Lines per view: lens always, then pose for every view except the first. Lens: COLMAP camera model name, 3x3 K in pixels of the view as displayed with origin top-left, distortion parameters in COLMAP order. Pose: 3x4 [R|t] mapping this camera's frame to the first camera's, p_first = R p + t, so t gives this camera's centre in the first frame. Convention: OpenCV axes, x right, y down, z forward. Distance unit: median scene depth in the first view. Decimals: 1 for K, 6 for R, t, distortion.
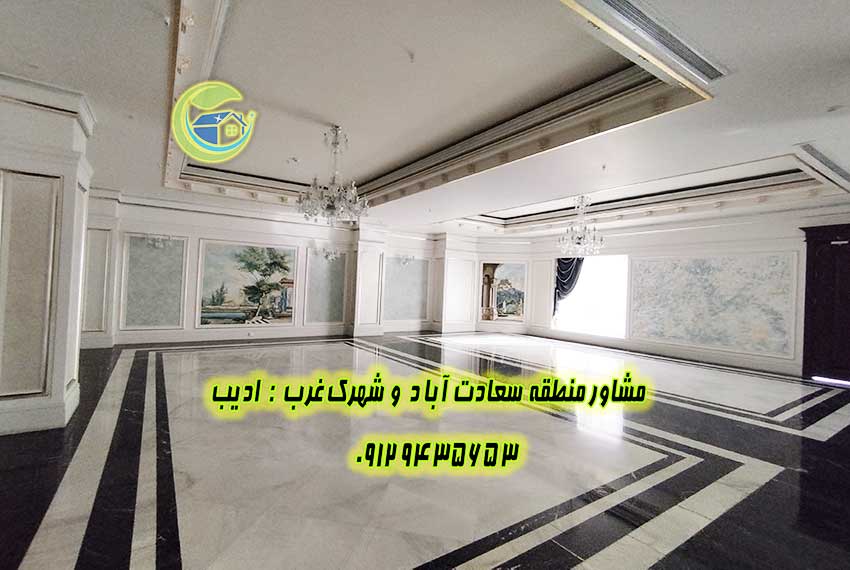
lens RADIAL K [[392.9, 0, 427.4], [0, 392.9, 281.9], [0, 0, 1]] dist [0.005680, 0.000353]
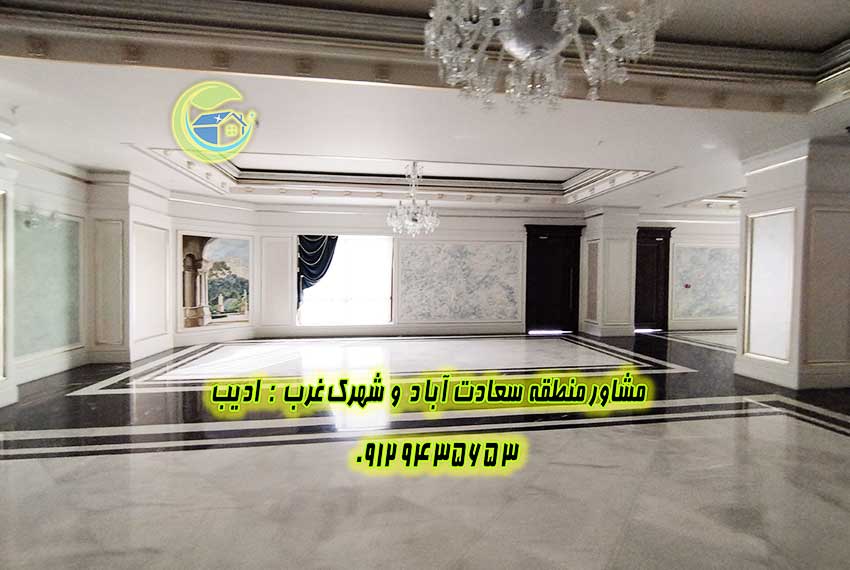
lens RADIAL K [[392.9, 0, 426.8], [0, 392.9, 286.9], [0, 0, 1]] dist [0.005680, 0.000353]
pose [[0.446821, -0.057562, 0.892770, -0.262199], [0.001815, 0.997984, 0.063438, -0.005976], [-0.894622, -0.026725, 0.446025, 0.424363]]
